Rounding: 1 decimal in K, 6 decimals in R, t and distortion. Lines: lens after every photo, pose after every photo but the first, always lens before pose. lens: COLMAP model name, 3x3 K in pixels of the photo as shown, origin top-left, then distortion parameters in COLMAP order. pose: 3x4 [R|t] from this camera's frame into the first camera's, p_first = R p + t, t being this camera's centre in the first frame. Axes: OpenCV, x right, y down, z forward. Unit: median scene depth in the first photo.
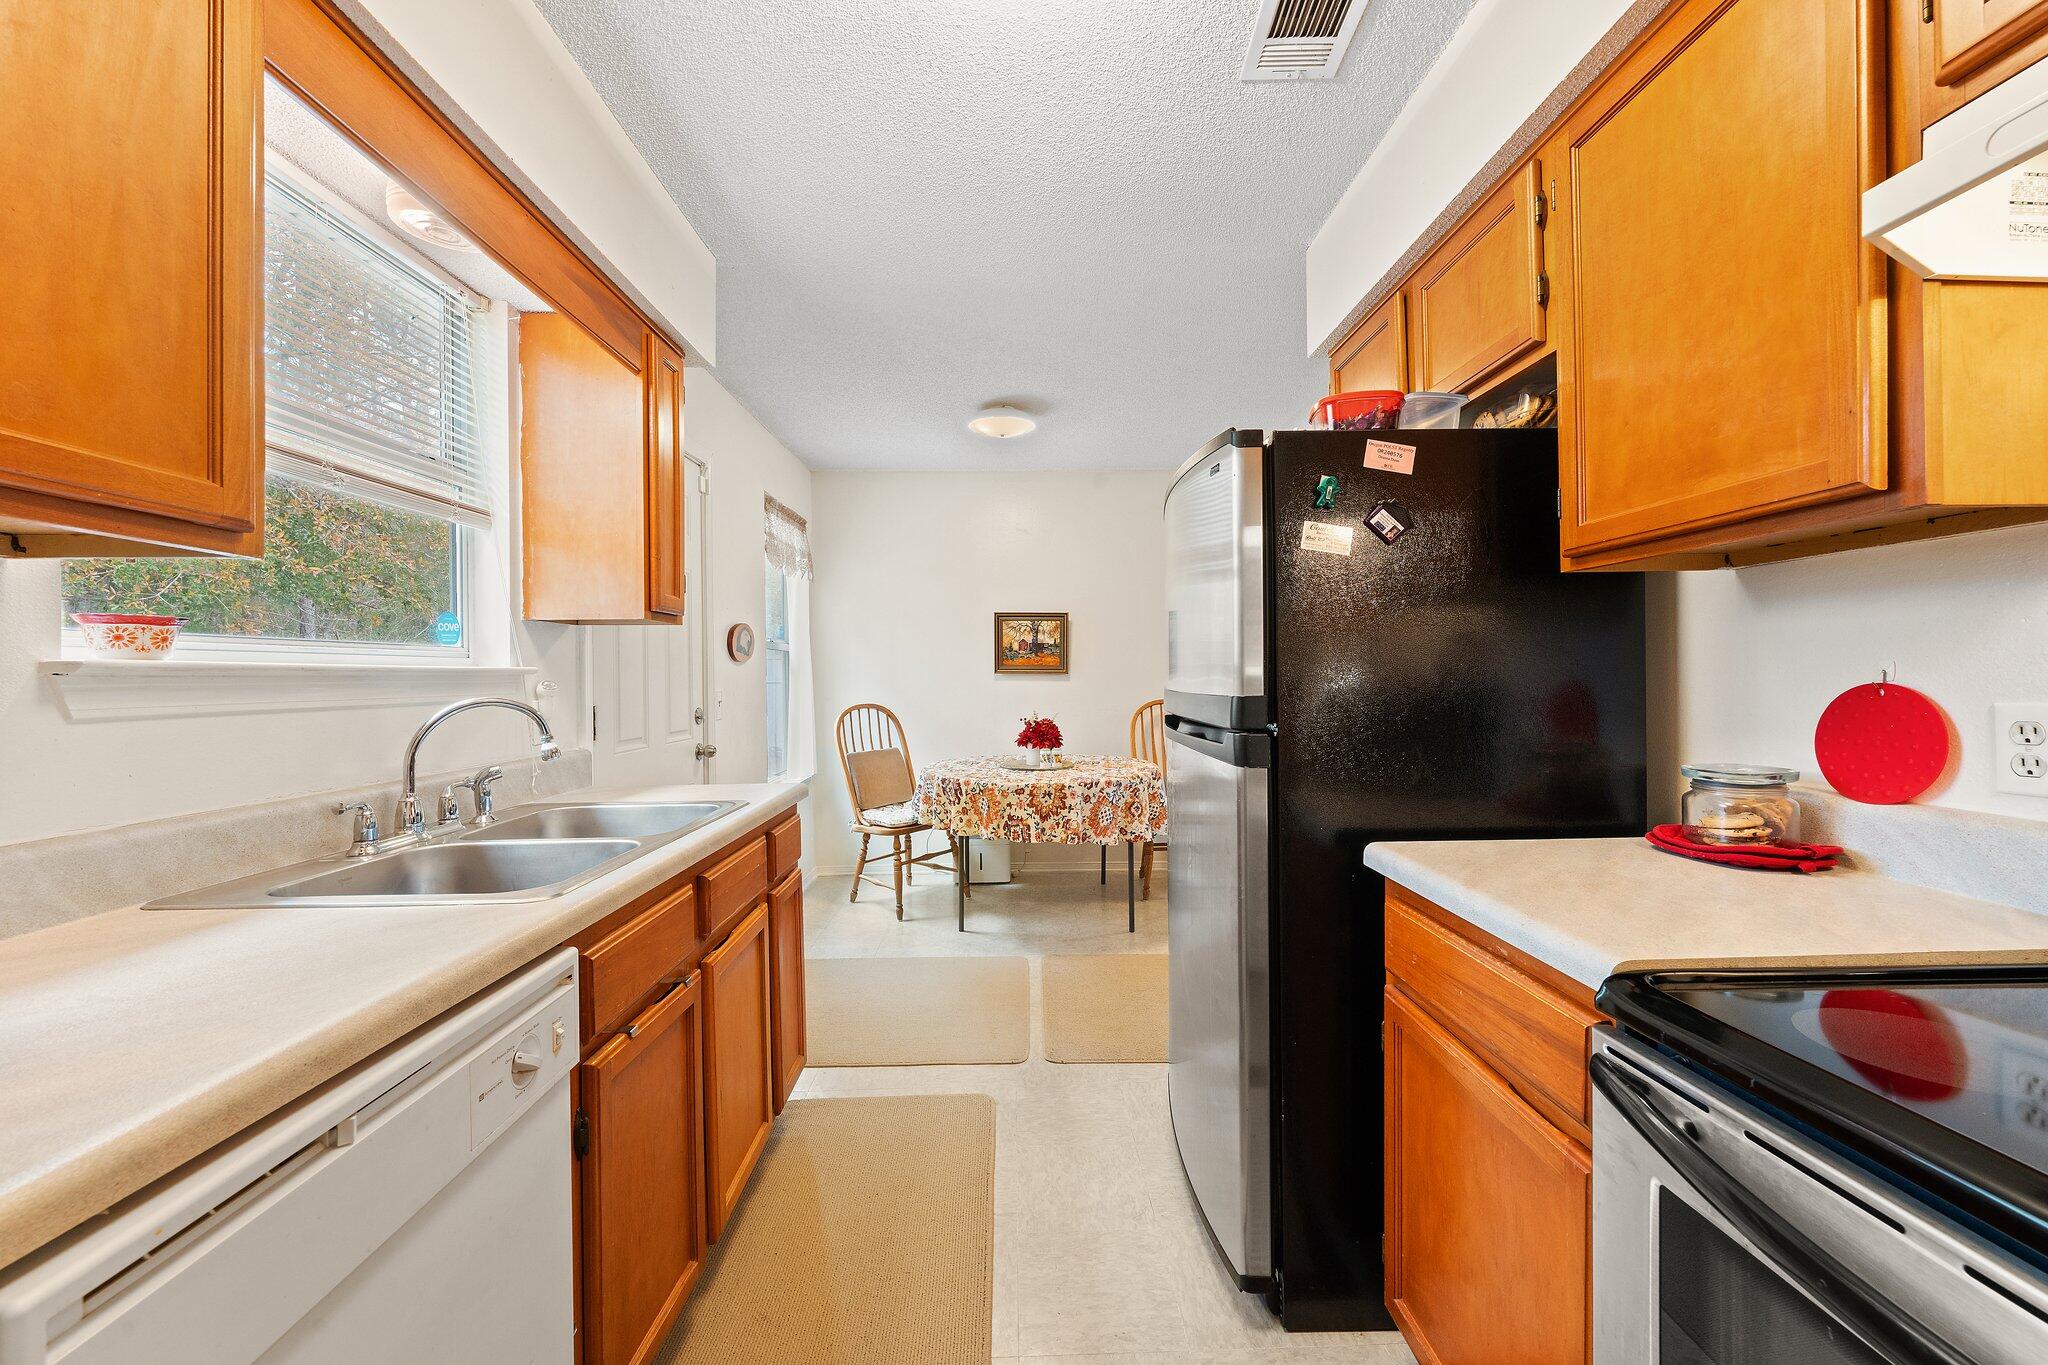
lens RADIAL K [[826.5, 0, 1020.9], [0, 826.5, 676.8], [0, 0, 1]] dist [-0.004677, -0.000187]
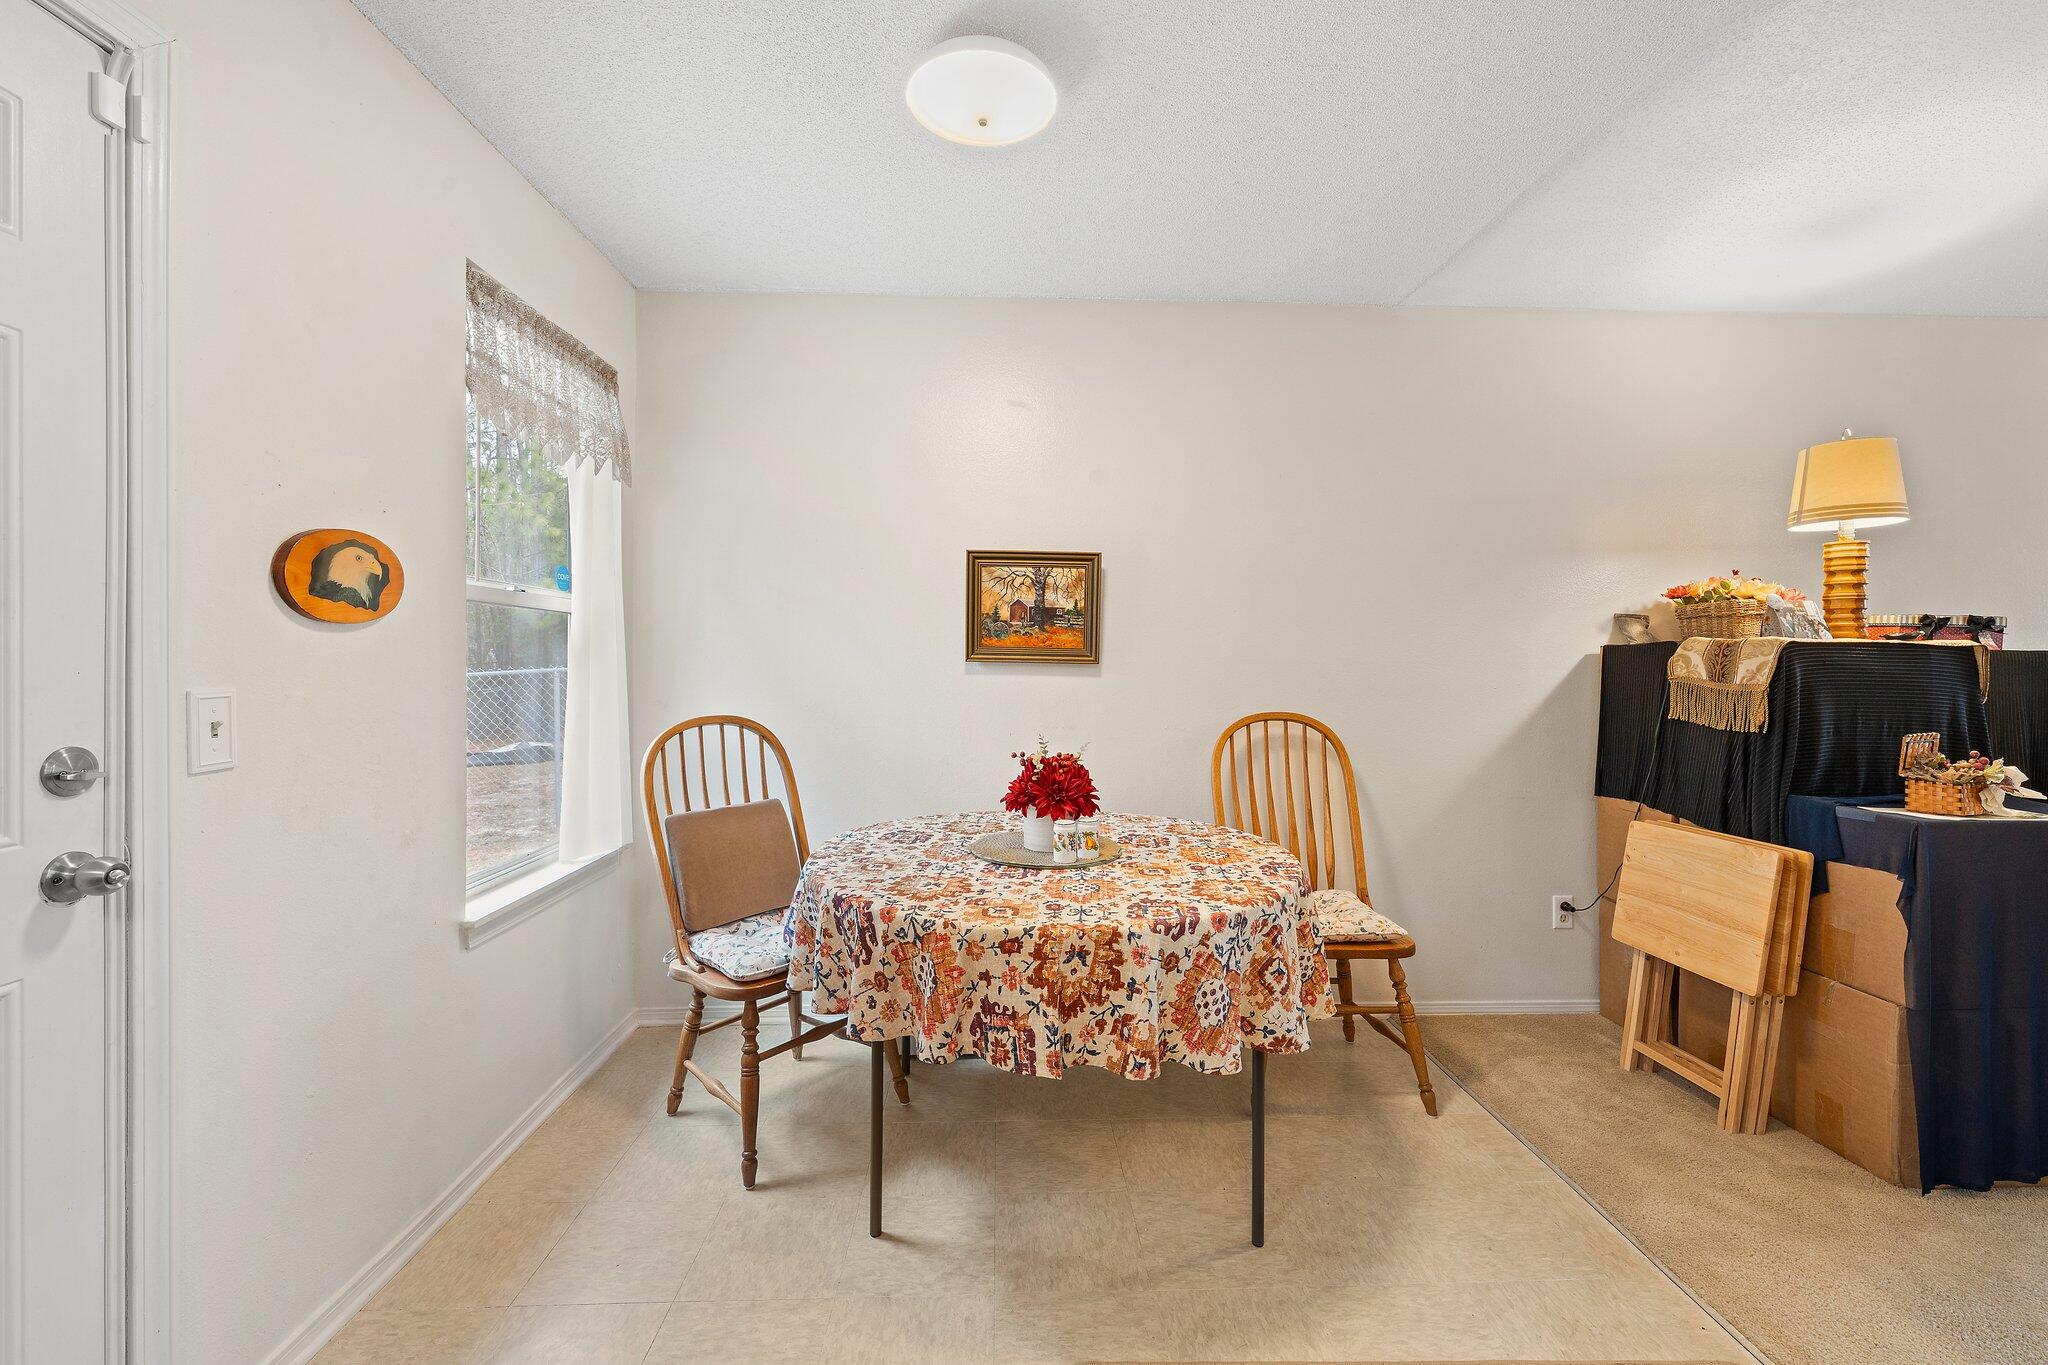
lens RADIAL K [[882.5, 0, 1035.1], [0, 882.5, 679.2], [0, 0, 1]] dist [0.000972, 0.000038]
pose [[0.999465, 0.013383, 0.029841, -0.003897], [-0.013780, 0.999819, 0.013156, -0.000690], [-0.029660, -0.013560, 0.999468, 0.528222]]
